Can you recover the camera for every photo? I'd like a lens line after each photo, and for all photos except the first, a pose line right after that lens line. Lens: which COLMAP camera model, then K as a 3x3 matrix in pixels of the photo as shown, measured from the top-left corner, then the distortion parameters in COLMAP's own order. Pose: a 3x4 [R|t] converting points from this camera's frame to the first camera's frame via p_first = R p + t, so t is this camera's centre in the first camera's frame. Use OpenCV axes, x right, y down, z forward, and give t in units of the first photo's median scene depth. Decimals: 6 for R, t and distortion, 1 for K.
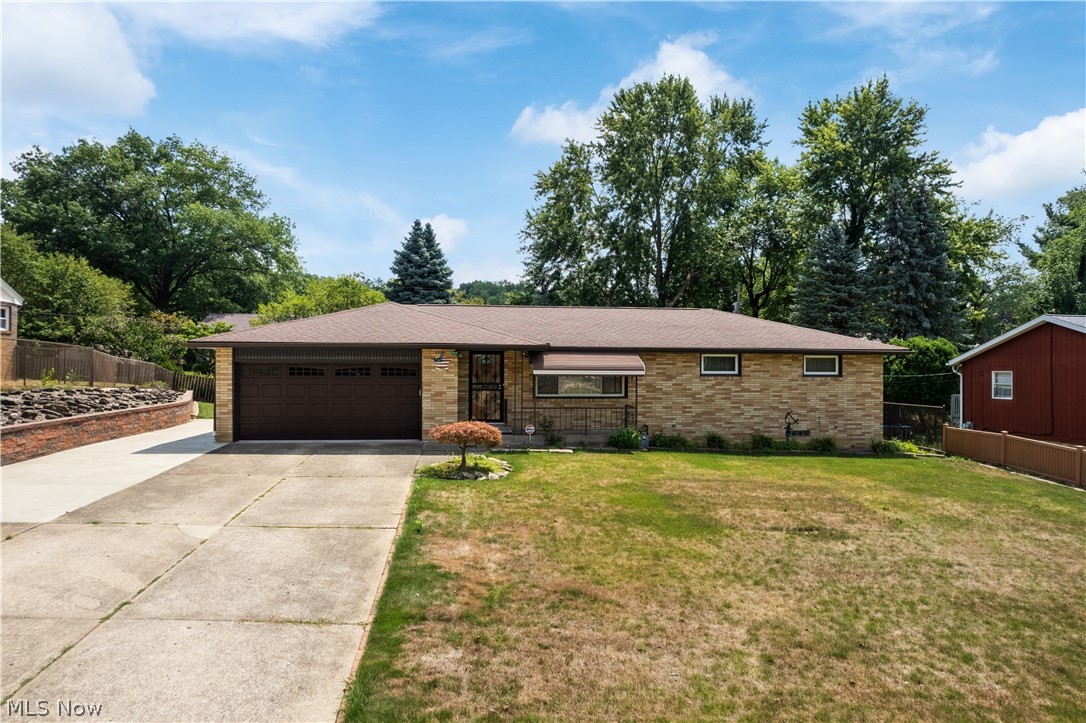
lens RADIAL K [[699.1, 0, 543.0], [0, 699.1, 361.5], [0, 0, 1]] dist [-0.001437, -0.000215]
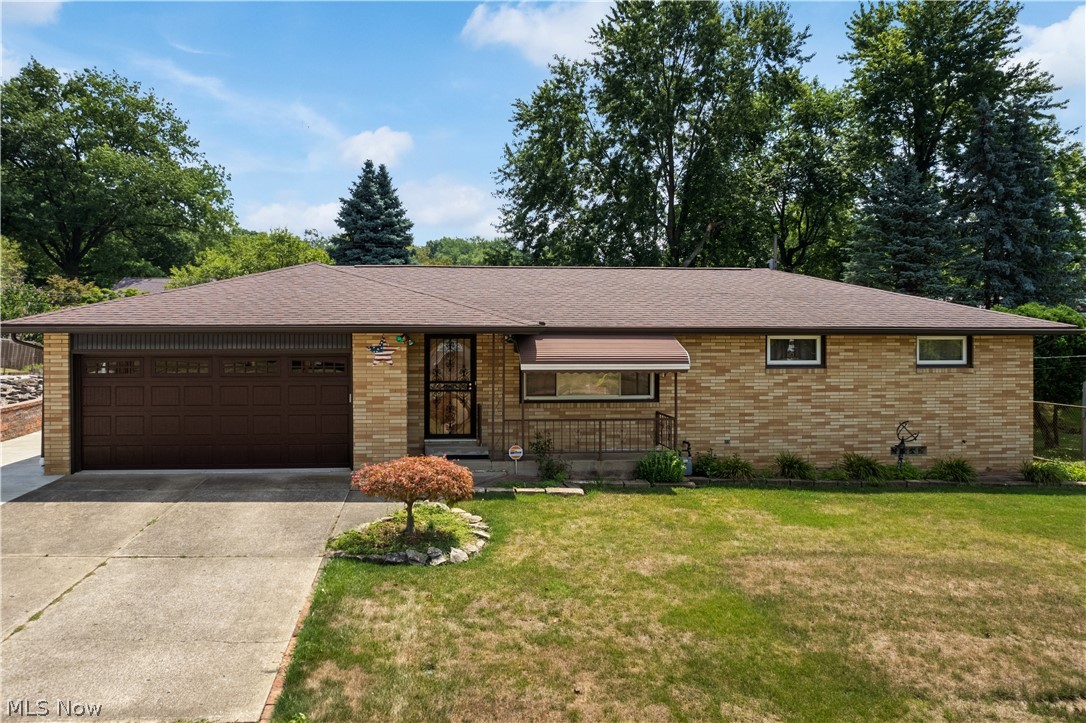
lens RADIAL K [[695.6, 0, 486.7], [0, 695.6, 320.9], [0, 0, 1]] dist [-0.000805, 0.001013]
pose [[0.999066, -0.003818, -0.043046, -0.010752], [0.003800, 0.999993, -0.000506, -0.017106], [0.043048, 0.000342, 0.999073, 0.210436]]
